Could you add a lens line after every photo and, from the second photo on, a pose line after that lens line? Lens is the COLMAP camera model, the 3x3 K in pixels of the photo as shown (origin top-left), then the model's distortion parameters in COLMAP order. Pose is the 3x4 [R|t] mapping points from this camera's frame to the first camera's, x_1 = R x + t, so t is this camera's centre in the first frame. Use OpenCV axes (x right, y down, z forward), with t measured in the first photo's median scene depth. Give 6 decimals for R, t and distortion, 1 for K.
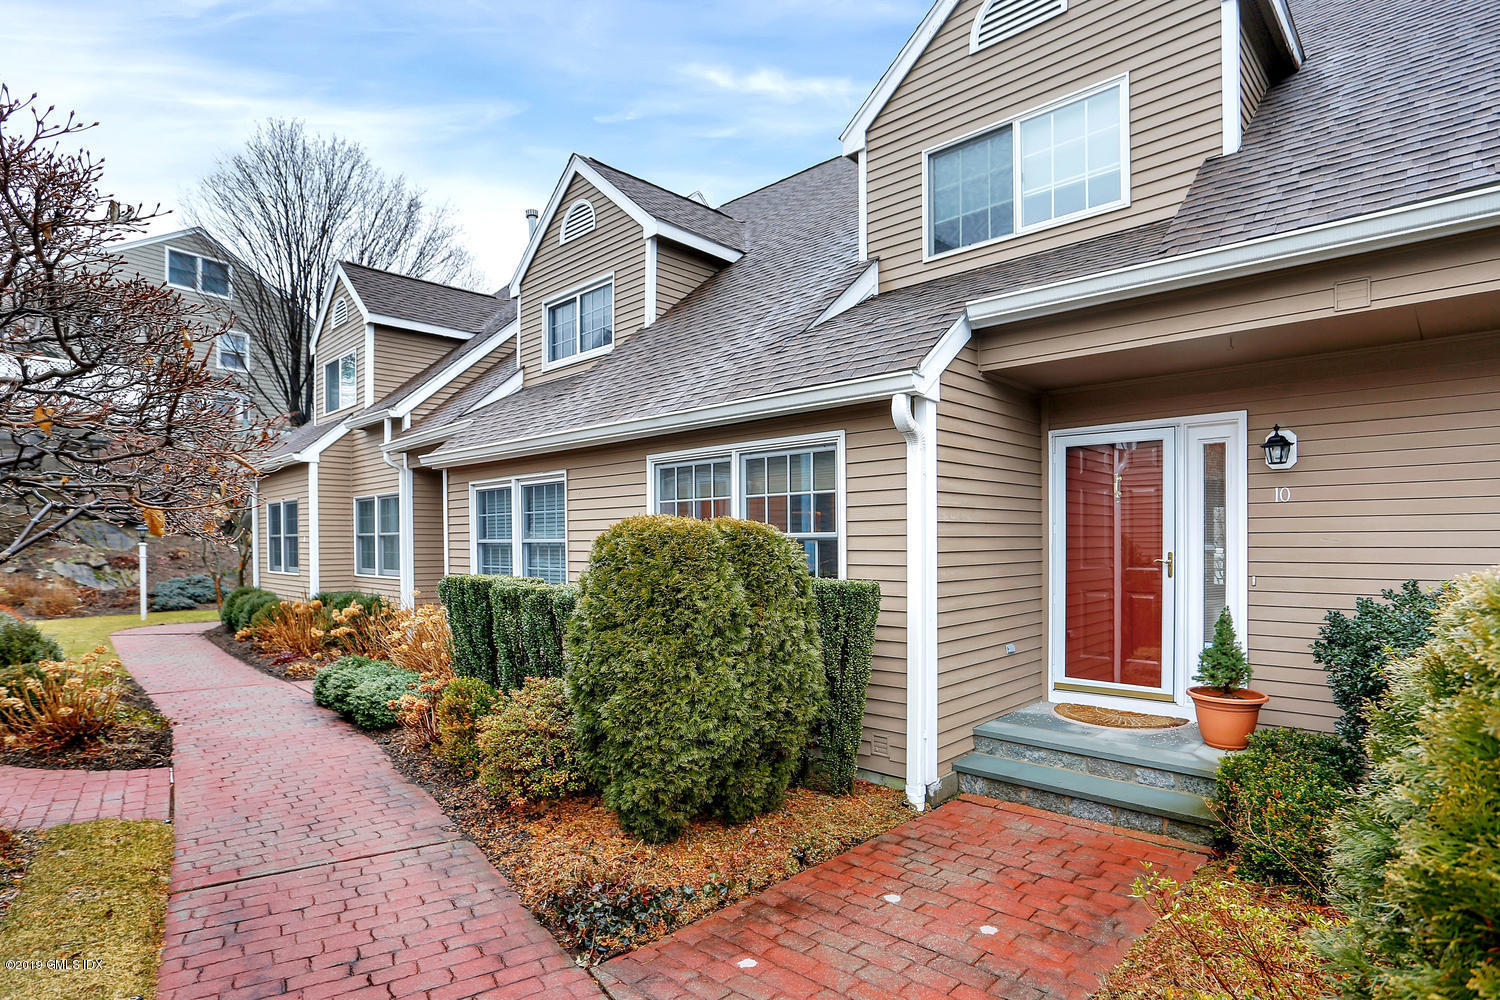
lens RADIAL K [[801.7, 0, 750.8], [0, 801.7, 552.4], [0, 0, 1]] dist [-0.034038, 0.001500]
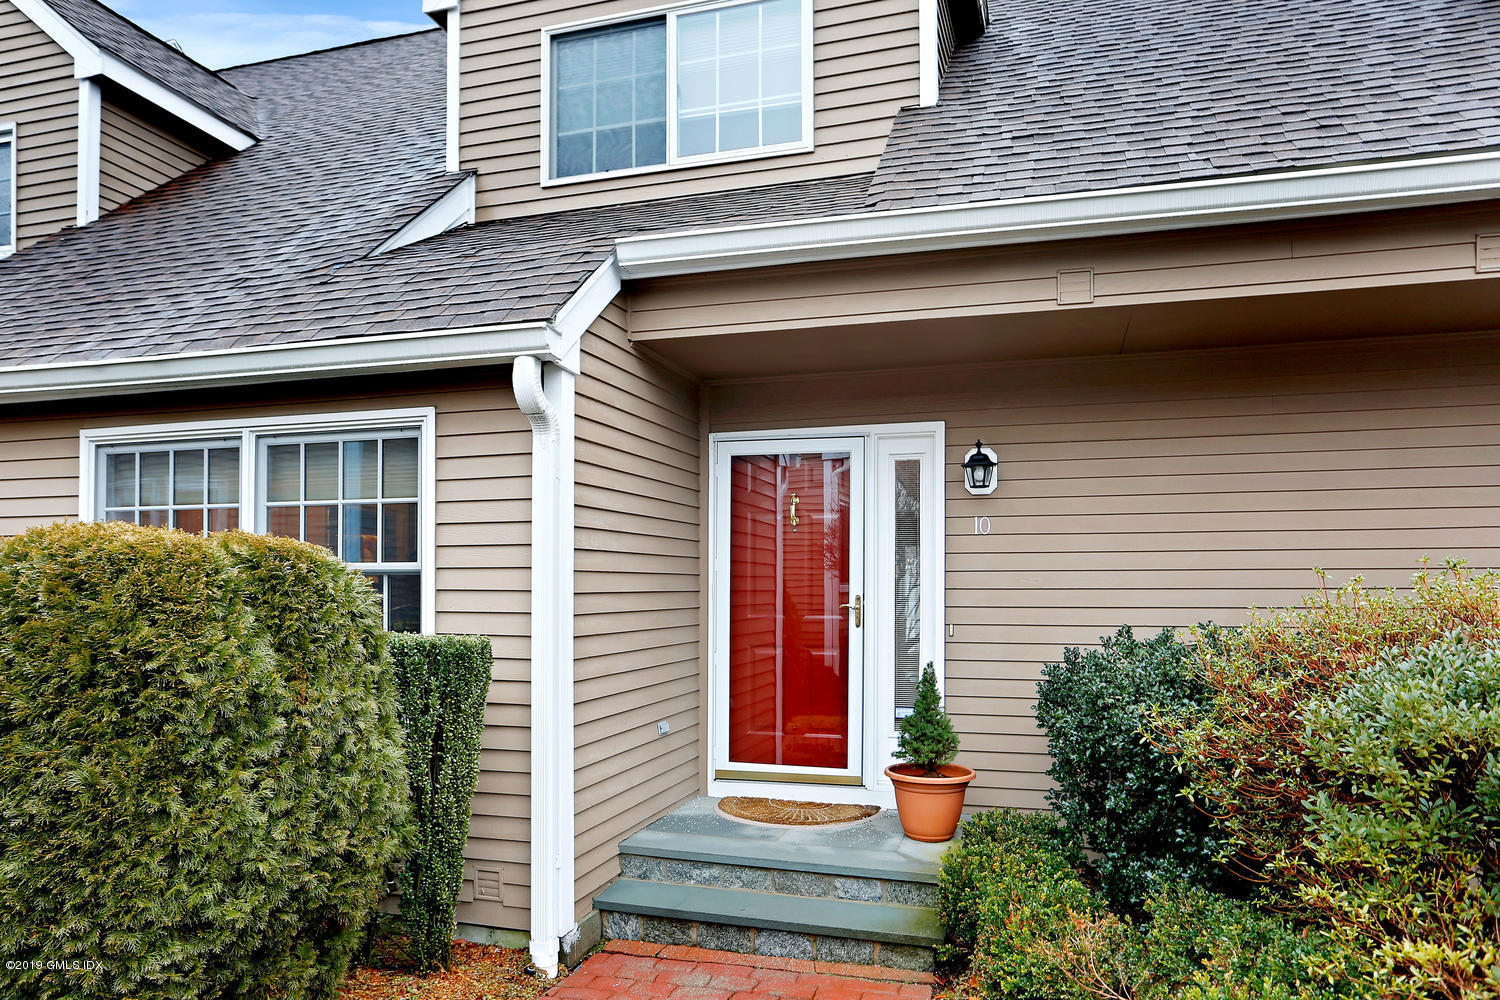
lens RADIAL K [[1035.9, 0, 751.9], [0, 1035.9, 578.4], [0, 0, 1]] dist [-0.033195, 0.031633]
pose [[0.897882, 0.010515, 0.440111, -0.021243], [-0.000565, 0.999741, -0.022733, 0.007430], [-0.440236, 0.020163, 0.897656, 0.136148]]
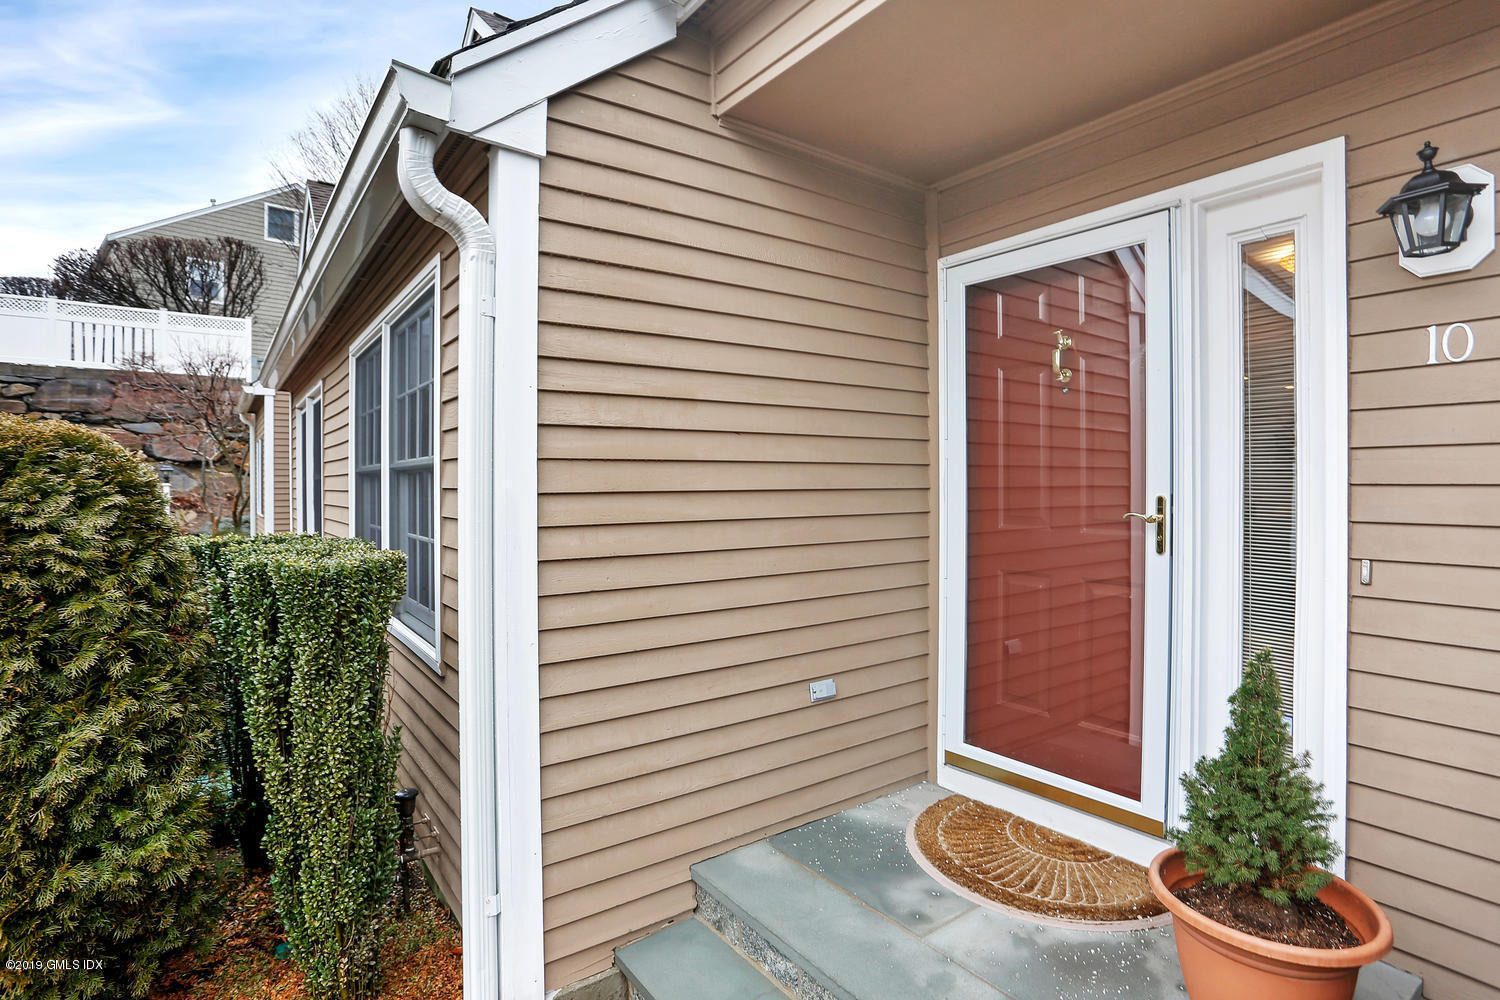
lens RADIAL K [[766.2, 0, 745.1], [0, 766.2, 489.7], [0, 0, 1]] dist [-0.064346, 0.029114]
pose [[0.980845, 0.002155, -0.194777, 0.426728], [-0.002537, 0.999995, -0.001713, -0.003070], [0.194772, 0.002174, 0.980846, 0.609590]]
